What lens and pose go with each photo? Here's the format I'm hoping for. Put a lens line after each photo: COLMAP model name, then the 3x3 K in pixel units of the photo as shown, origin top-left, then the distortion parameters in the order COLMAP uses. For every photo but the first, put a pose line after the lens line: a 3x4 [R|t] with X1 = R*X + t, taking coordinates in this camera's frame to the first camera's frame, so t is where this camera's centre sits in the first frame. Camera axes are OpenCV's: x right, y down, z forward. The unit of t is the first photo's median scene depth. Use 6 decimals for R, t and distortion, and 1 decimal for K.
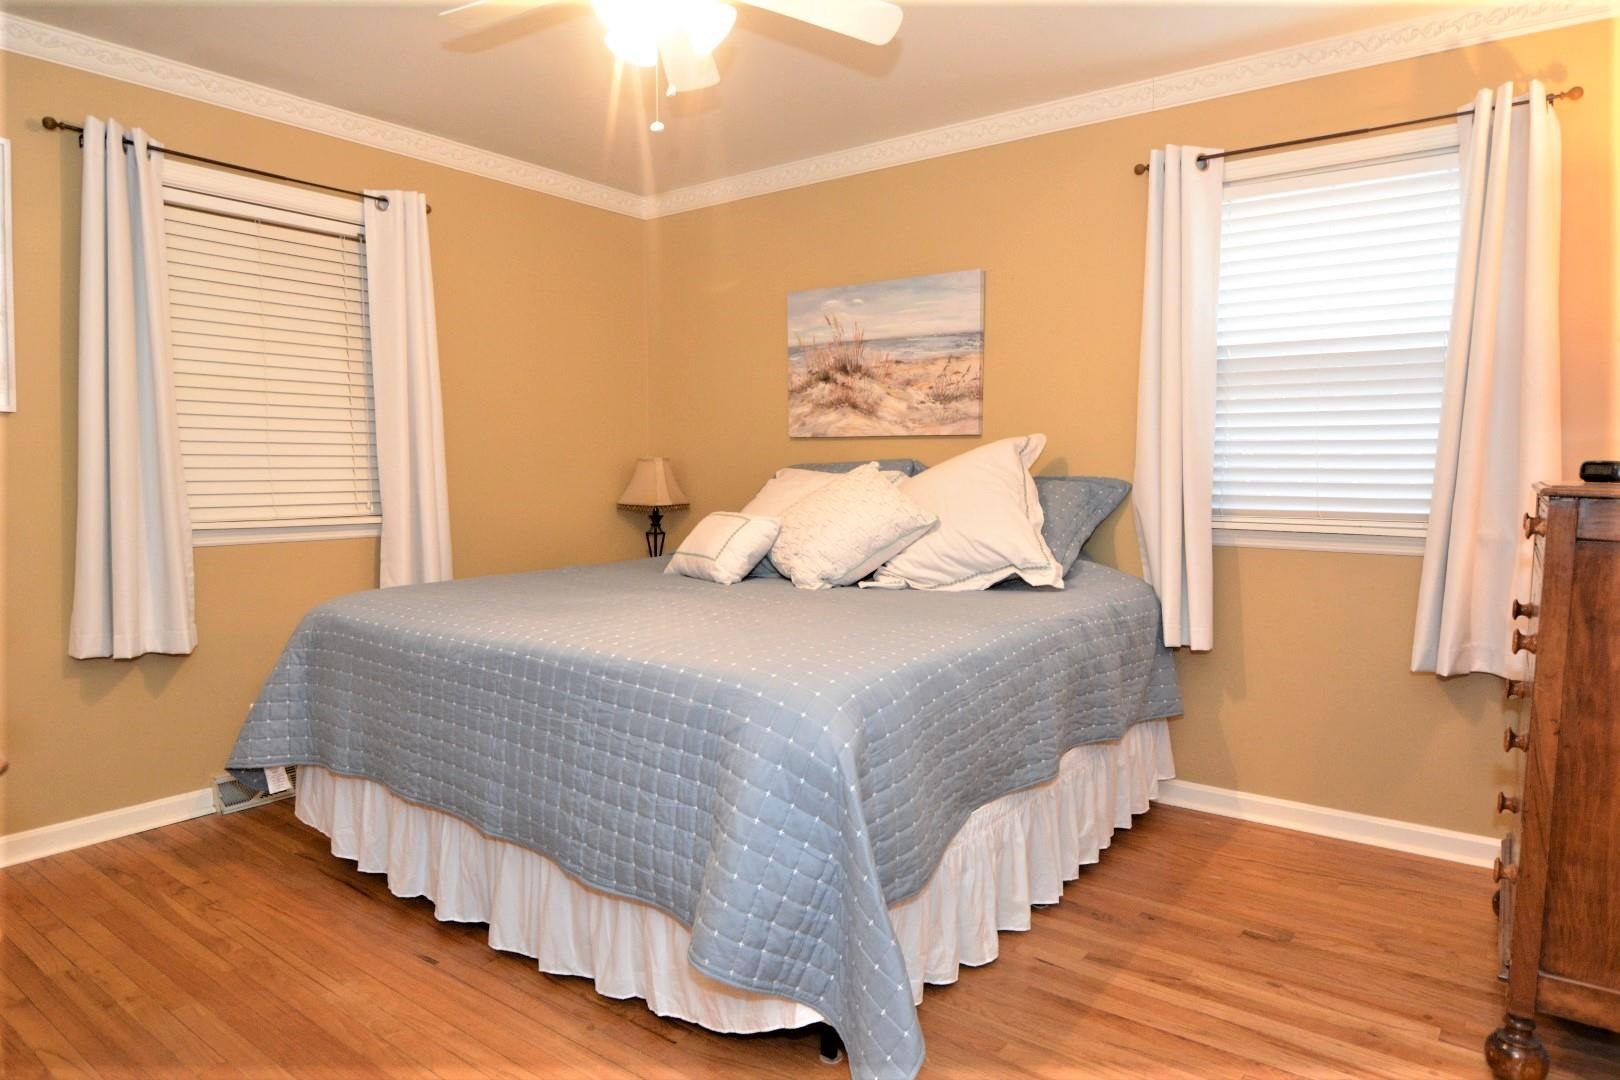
lens RADIAL K [[994.2, 0, 809.2], [0, 994.2, 538.6], [0, 0, 1]] dist [-0.002189, -0.011286]
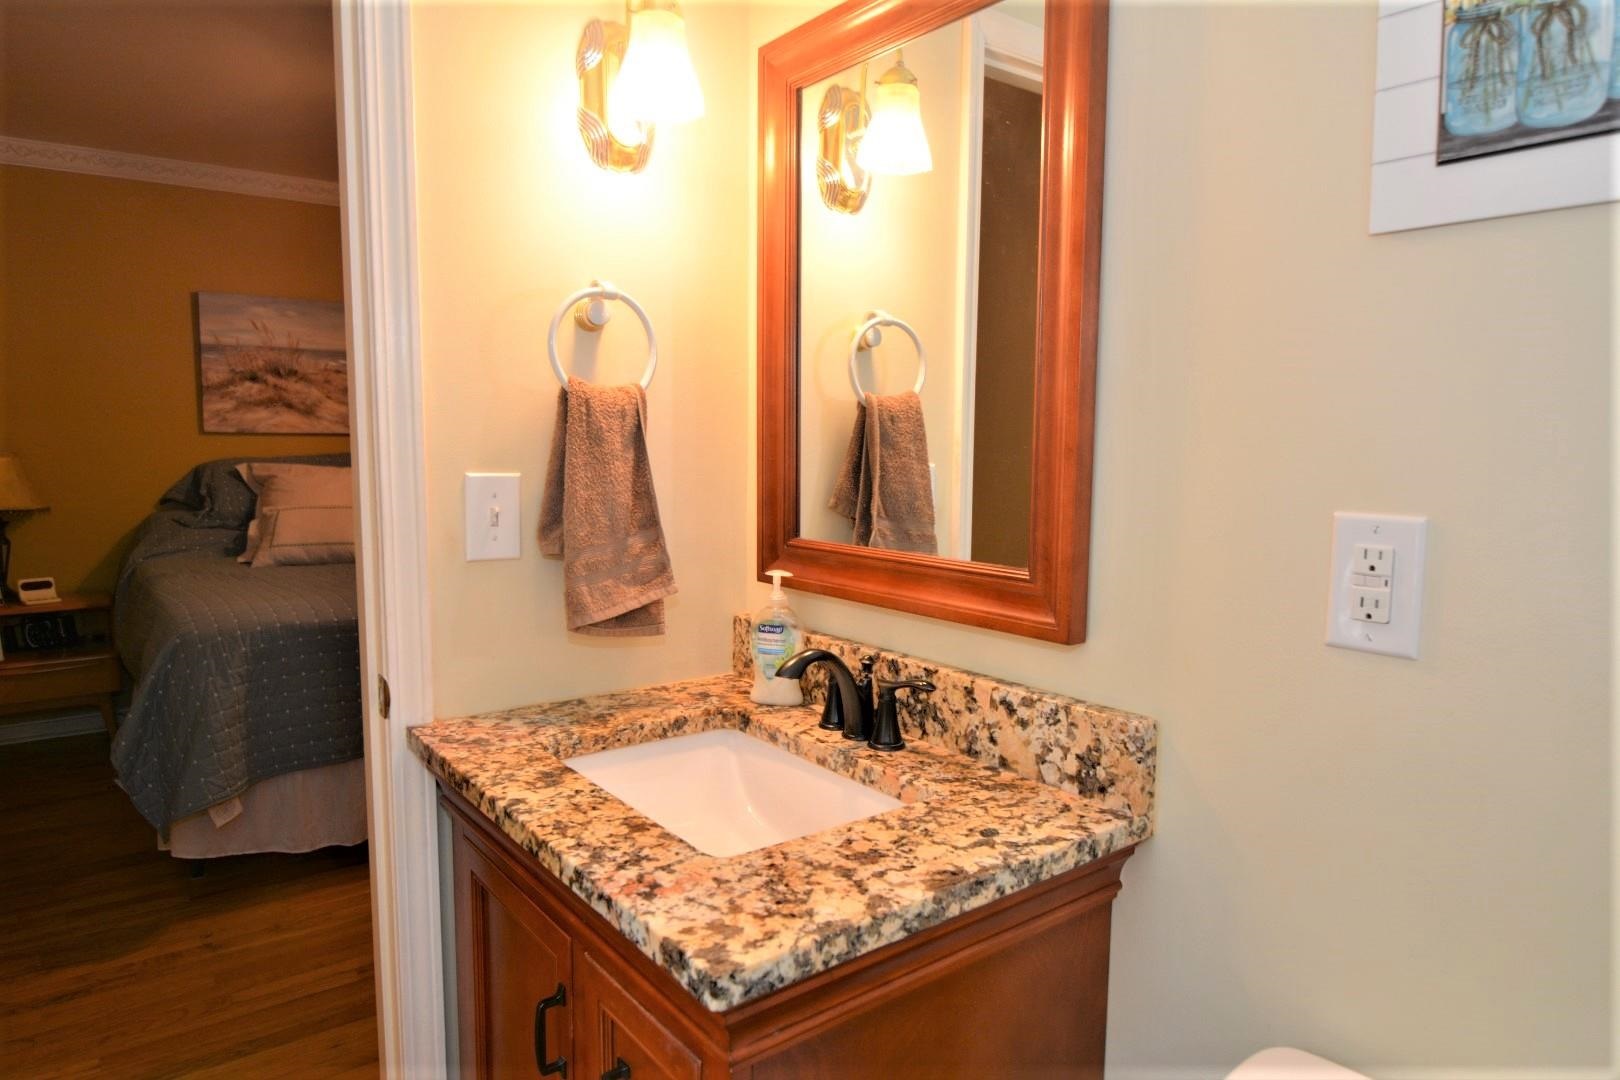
lens RADIAL K [[994.2, 0, 809.5], [0, 994.2, 540.3], [0, 0, 1]] dist [-0.002189, -0.011286]
pose [[0.260534, -0.101230, 0.960143, -0.924130], [0.060620, 0.994241, 0.088376, -0.046943], [-0.963560, 0.035179, 0.265170, 0.143548]]
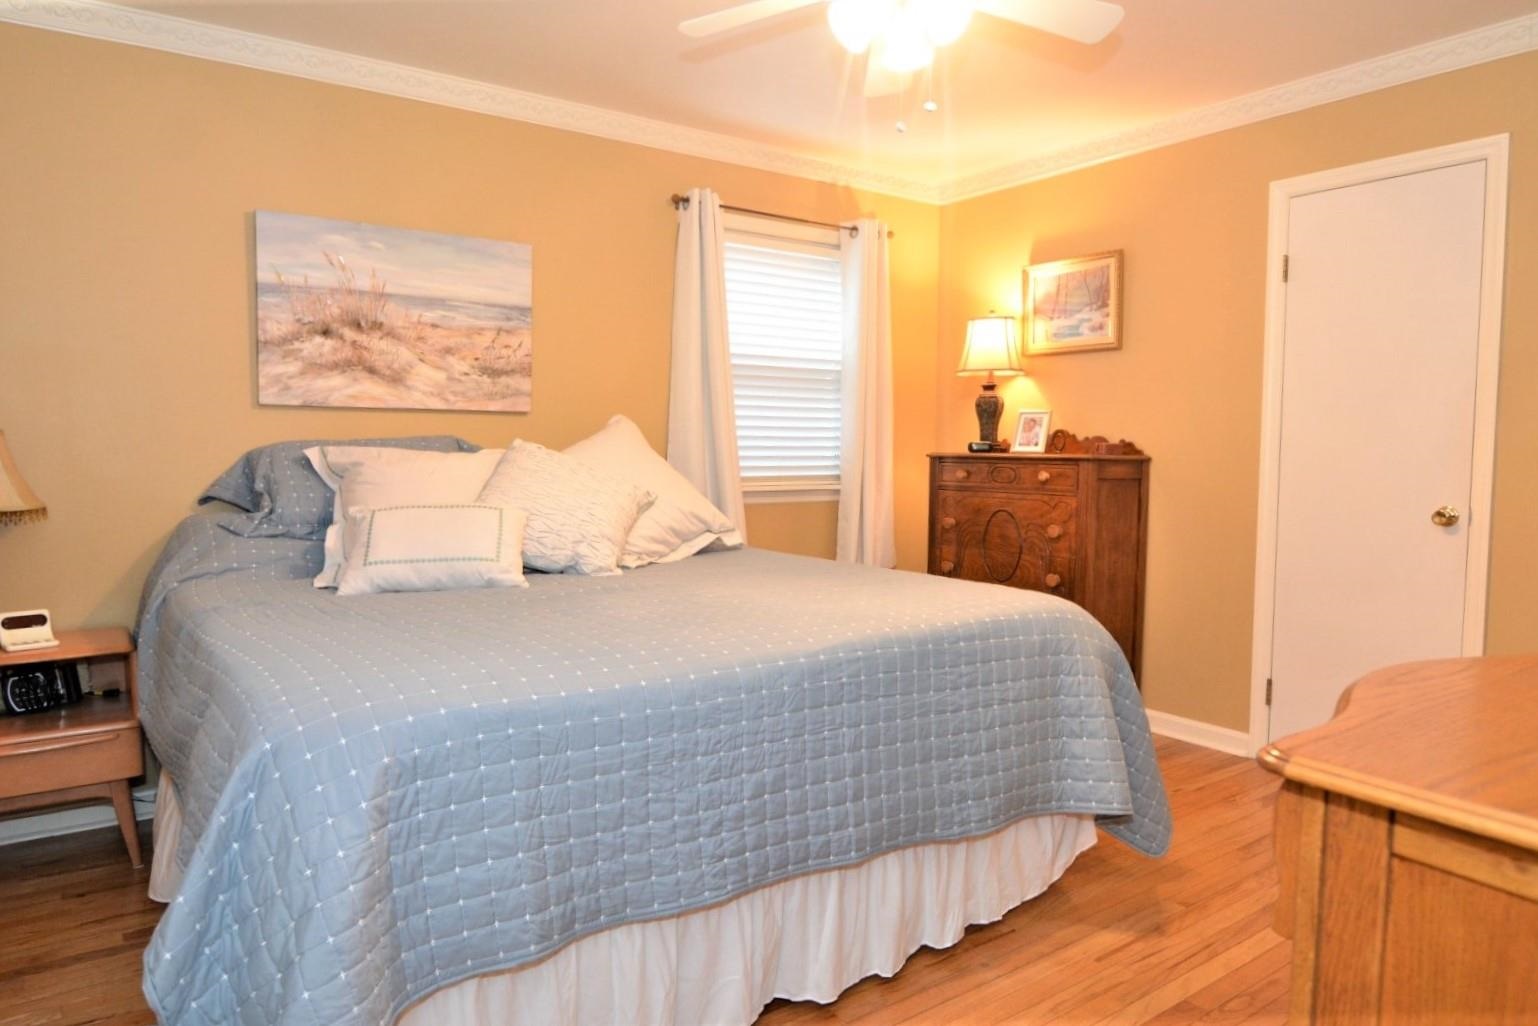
lens RADIAL K [[998.3, 0, 769.9], [0, 998.3, 517.1], [0, 0, 1]] dist [-0.010042, -0.000769]
pose [[0.290275, -0.069283, 0.954432, -0.677054], [0.064703, 0.996514, 0.052660, -0.035439], [-0.954753, 0.046468, 0.293746, 0.460724]]
